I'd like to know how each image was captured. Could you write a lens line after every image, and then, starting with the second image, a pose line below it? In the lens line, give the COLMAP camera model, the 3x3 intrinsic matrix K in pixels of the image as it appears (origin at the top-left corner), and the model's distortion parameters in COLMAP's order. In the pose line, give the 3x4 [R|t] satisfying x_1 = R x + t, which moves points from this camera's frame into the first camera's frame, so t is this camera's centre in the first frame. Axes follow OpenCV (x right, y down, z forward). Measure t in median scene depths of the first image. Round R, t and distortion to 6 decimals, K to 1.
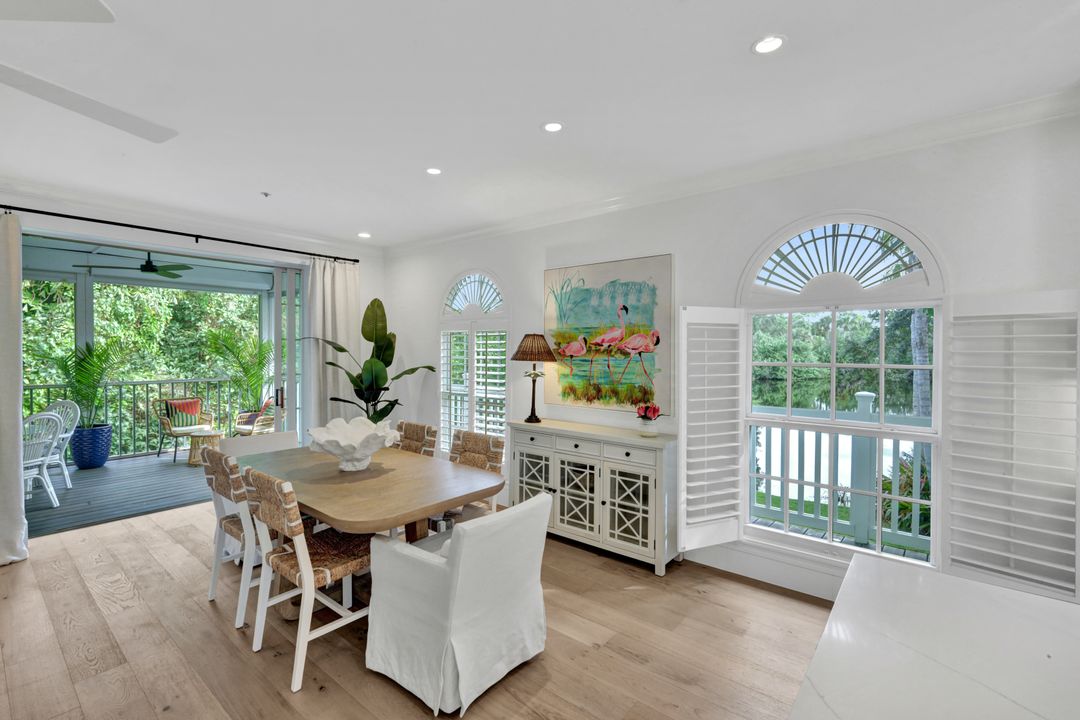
lens RADIAL K [[484.2, 0, 540.8], [0, 484.2, 354.0], [0, 0, 1]] dist [-0.001167, -0.000248]
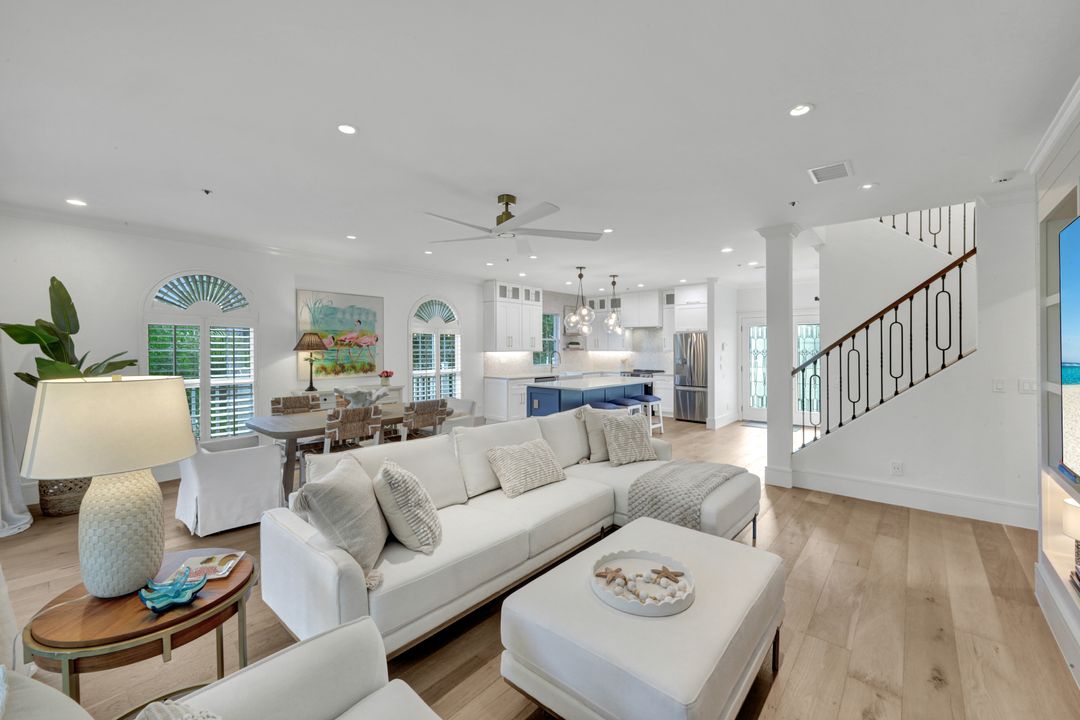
lens RADIAL K [[438.7, 0, 540.1], [0, 438.7, 355.0], [0, 0, 1]] dist [-0.002459, -0.000026]
pose [[0.017051, -0.018089, 0.999691, -1.379586], [0.008568, 0.999802, 0.017945, 0.009192], [-0.999818, 0.008259, 0.017203, 0.257054]]
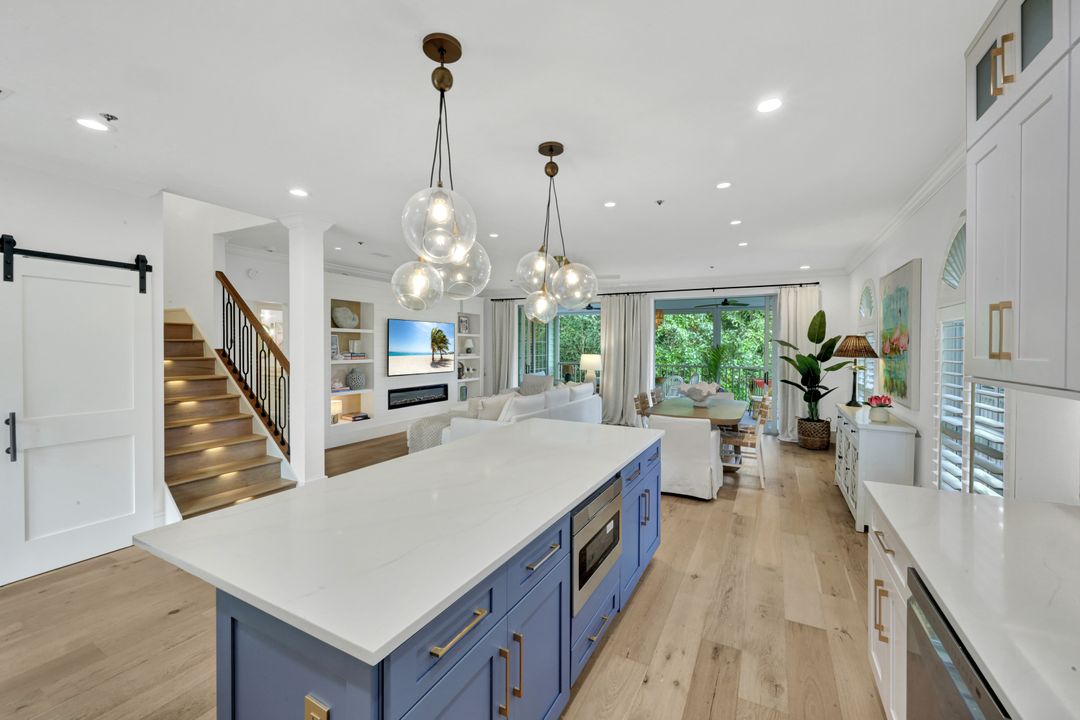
lens RADIAL K [[438.7, 0, 540.1], [0, 438.7, 355.0], [0, 0, 1]] dist [-0.002459, -0.000026]
pose [[0.206297, 0.017713, -0.978329, 0.920025], [-0.015271, 0.999773, 0.014881, 0.004421], [0.978370, 0.011870, 0.206521, -0.023703]]
